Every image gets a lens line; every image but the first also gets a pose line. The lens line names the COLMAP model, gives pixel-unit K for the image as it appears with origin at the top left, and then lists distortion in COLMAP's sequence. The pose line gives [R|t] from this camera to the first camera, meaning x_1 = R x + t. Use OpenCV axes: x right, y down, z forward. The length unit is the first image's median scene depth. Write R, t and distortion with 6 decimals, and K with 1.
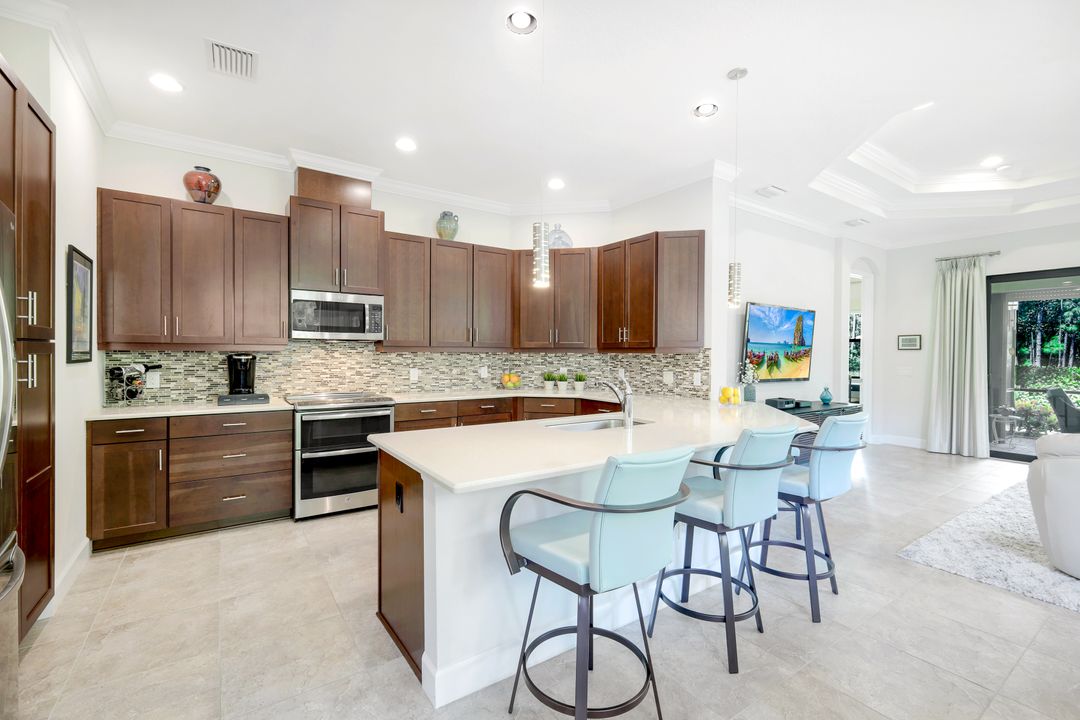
lens RADIAL K [[467.5, 0, 540.2], [0, 467.5, 354.3], [0, 0, 1]] dist [0.002160, 0.000340]
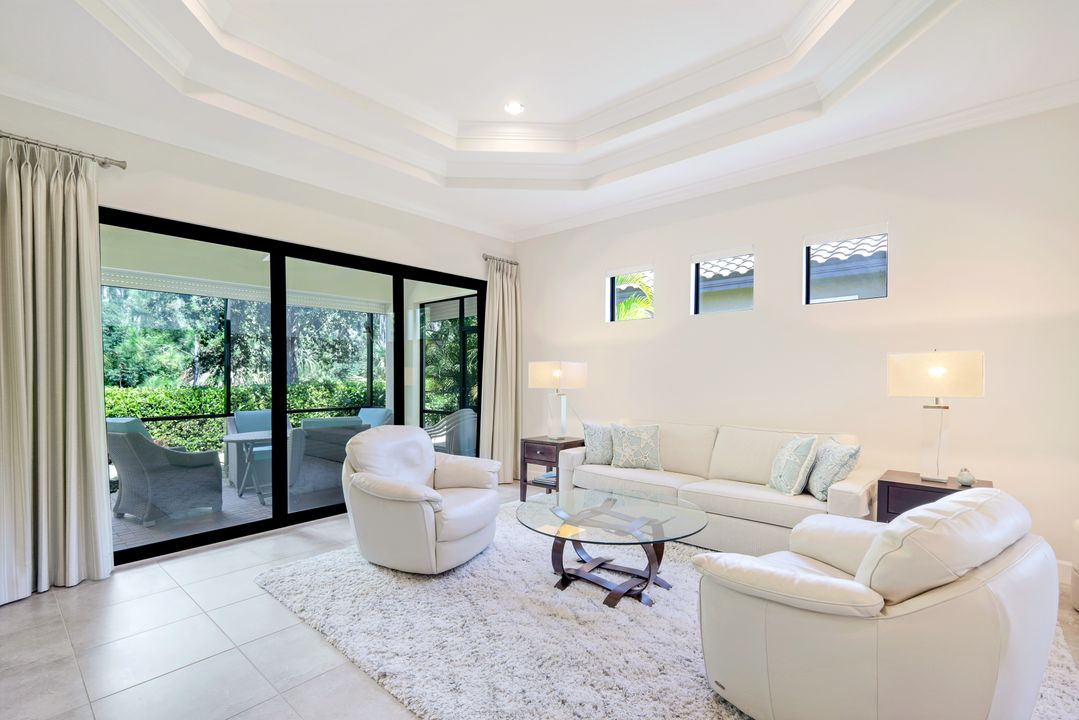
lens RADIAL K [[478.4, 0, 539.2], [0, 478.4, 378.6], [0, 0, 1]] dist [0.001316, 0.000253]
pose [[-0.246391, -0.013234, 0.969080, 0.495131], [0.006042, 0.999866, 0.015190, 0.016509], [-0.969152, 0.009598, -0.246278, 0.964130]]
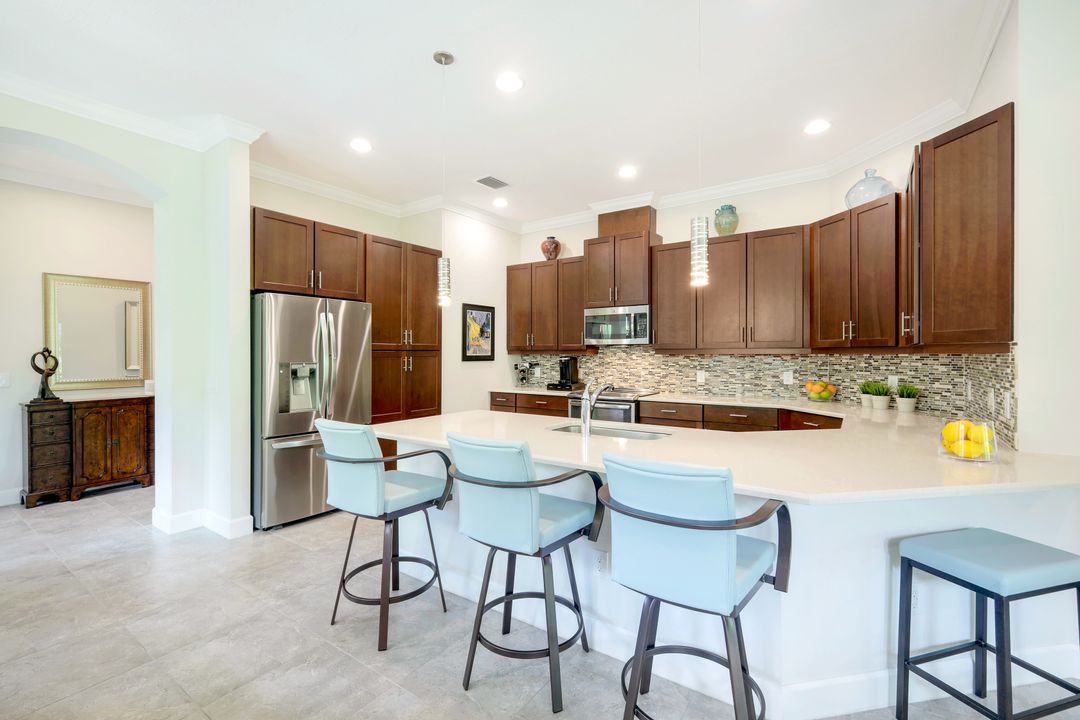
lens RADIAL K [[472.8, 0, 544.7], [0, 472.8, 356.2], [0, 0, 1]] dist [-0.000143, -0.000171]
pose [[0.357989, -0.002397, -0.933723, 0.623512], [0.001153, 0.999997, -0.002125, 0.001316], [0.933725, -0.000316, 0.357991, 0.354439]]
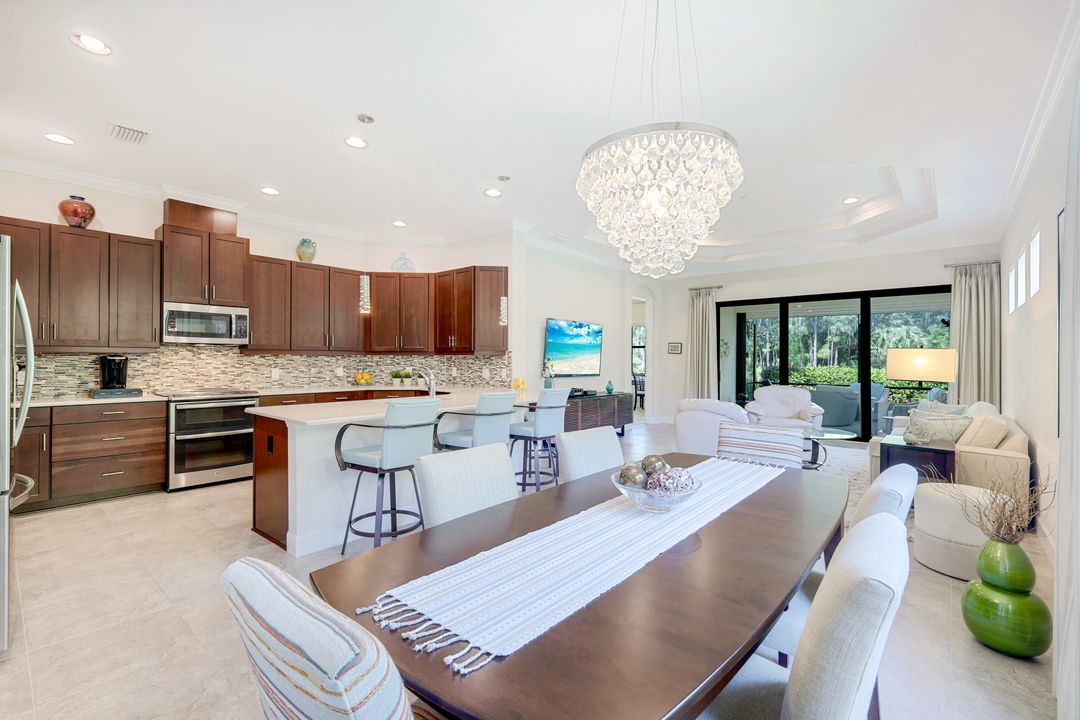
lens RADIAL K [[472.8, 0, 541.2], [0, 472.8, 356.4], [0, 0, 1]] dist [0.005089, 0.000363]
pose [[0.966530, -0.000958, 0.256552, 0.082688], [0.003131, 0.999963, -0.008061, 0.013253], [-0.256534, 0.008594, 0.966497, -0.376933]]
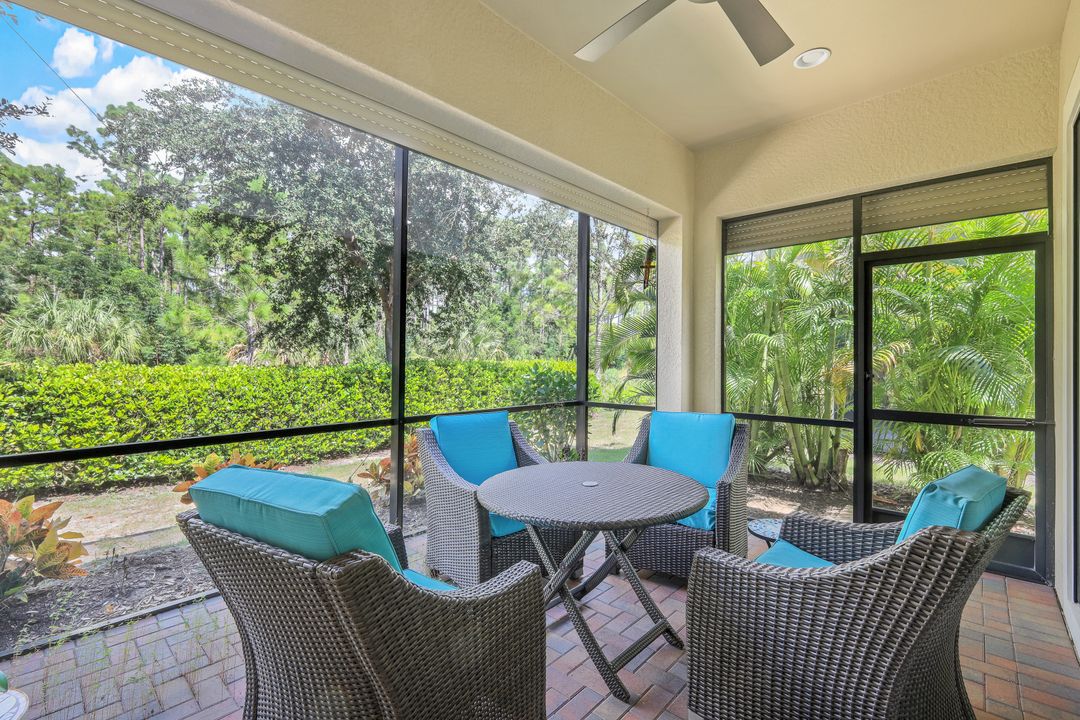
lens RADIAL K [[466.6, 0, 541.7], [0, 466.6, 355.9], [0, 0, 1]] dist [-0.000734, -0.000131]
pose [[-0.227829, -0.005413, 0.973686, 1.502755], [0.000020, 0.999985, 0.005564, 0.039770], [-0.973701, 0.001287, -0.227825, 1.556989]]
